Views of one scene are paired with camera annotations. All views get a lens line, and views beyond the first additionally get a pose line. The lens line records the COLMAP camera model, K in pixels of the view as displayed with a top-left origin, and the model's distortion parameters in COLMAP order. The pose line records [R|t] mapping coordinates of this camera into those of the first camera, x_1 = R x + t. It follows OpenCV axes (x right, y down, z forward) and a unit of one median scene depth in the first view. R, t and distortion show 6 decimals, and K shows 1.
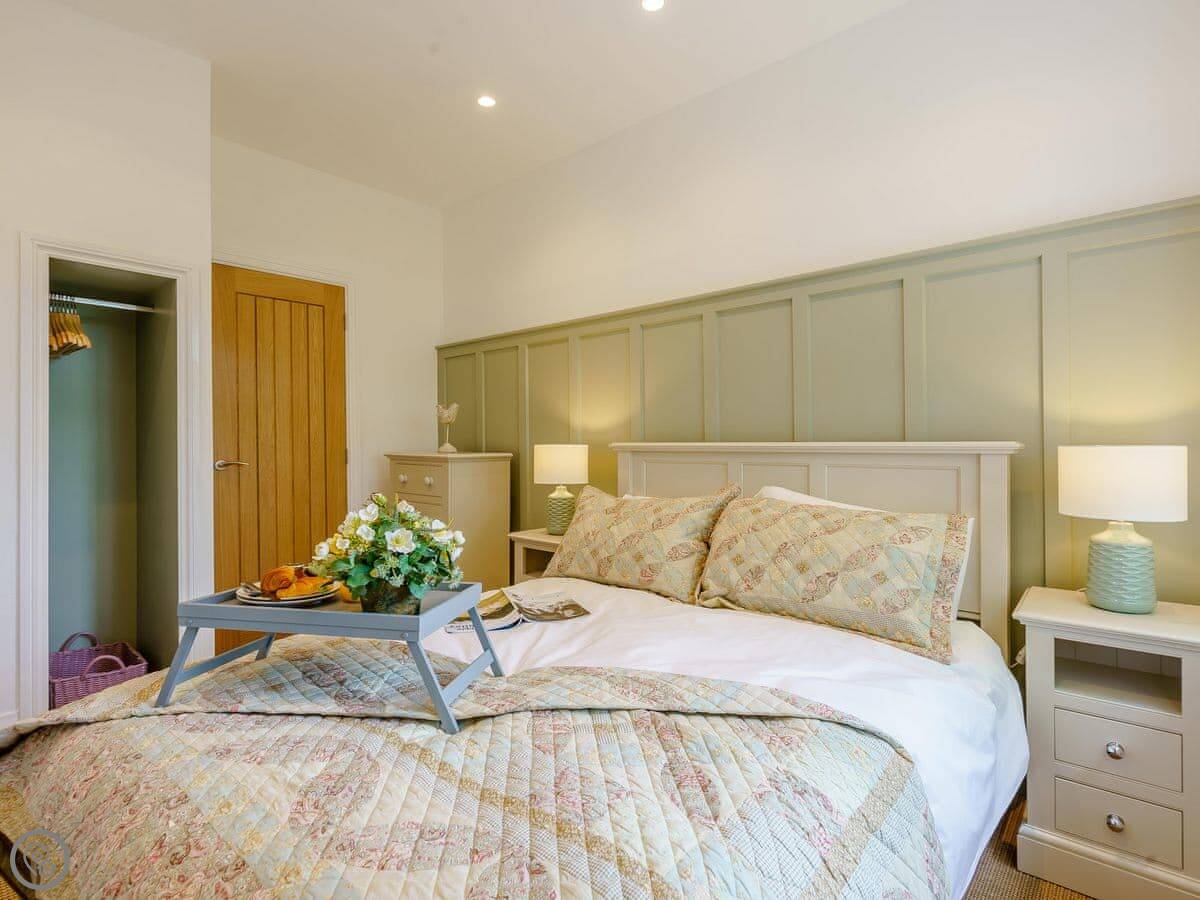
lens RADIAL K [[612.5, 0, 597.5], [0, 612.5, 444.5], [0, 0, 1]] dist [-0.000337, -0.000149]
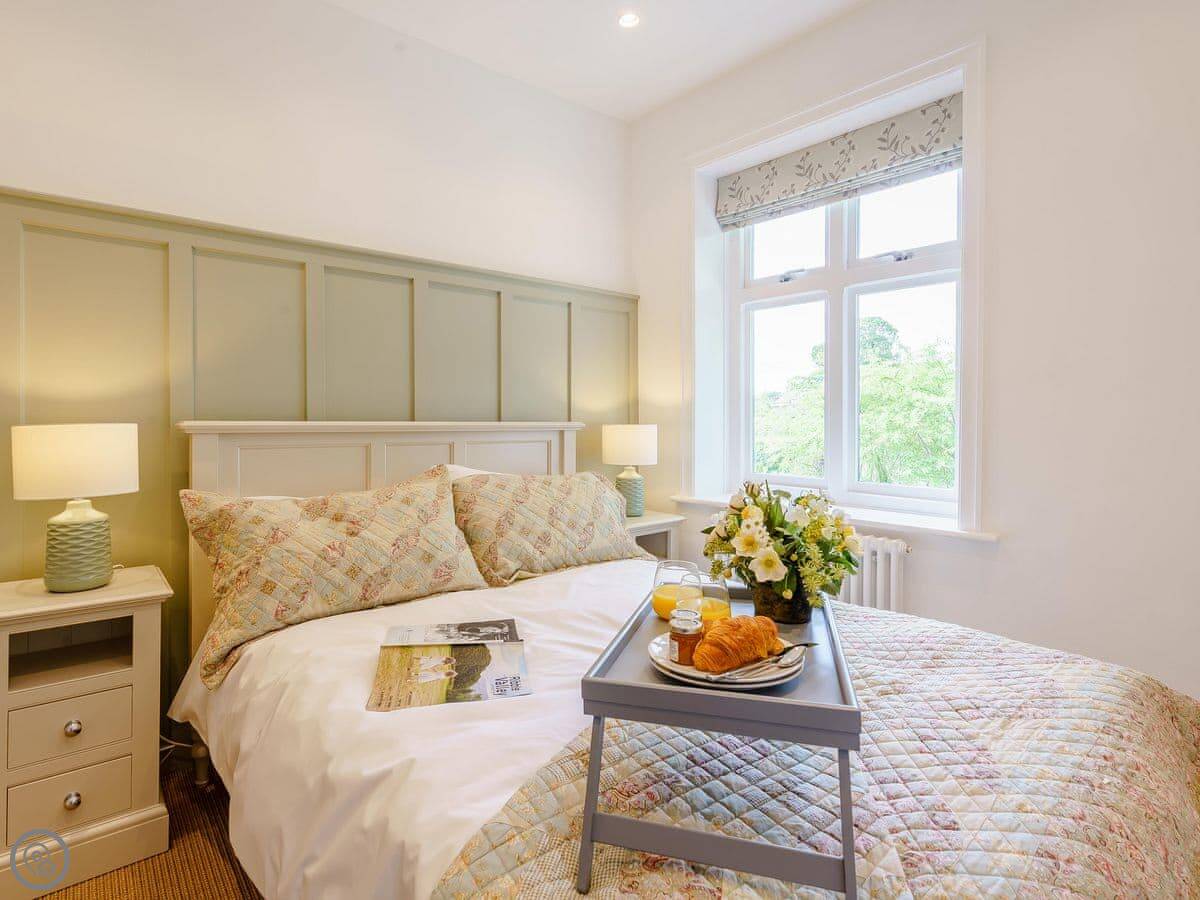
lens RADIAL K [[596.4, 0, 596.1], [0, 596.4, 421.3], [0, 0, 1]] dist [0.001789, 0.000315]
pose [[0.172242, 0.004723, 0.985043, -0.617336], [-0.000381, 0.999989, -0.004728, 0.000231], [-0.985055, 0.000439, 0.172242, 0.554215]]
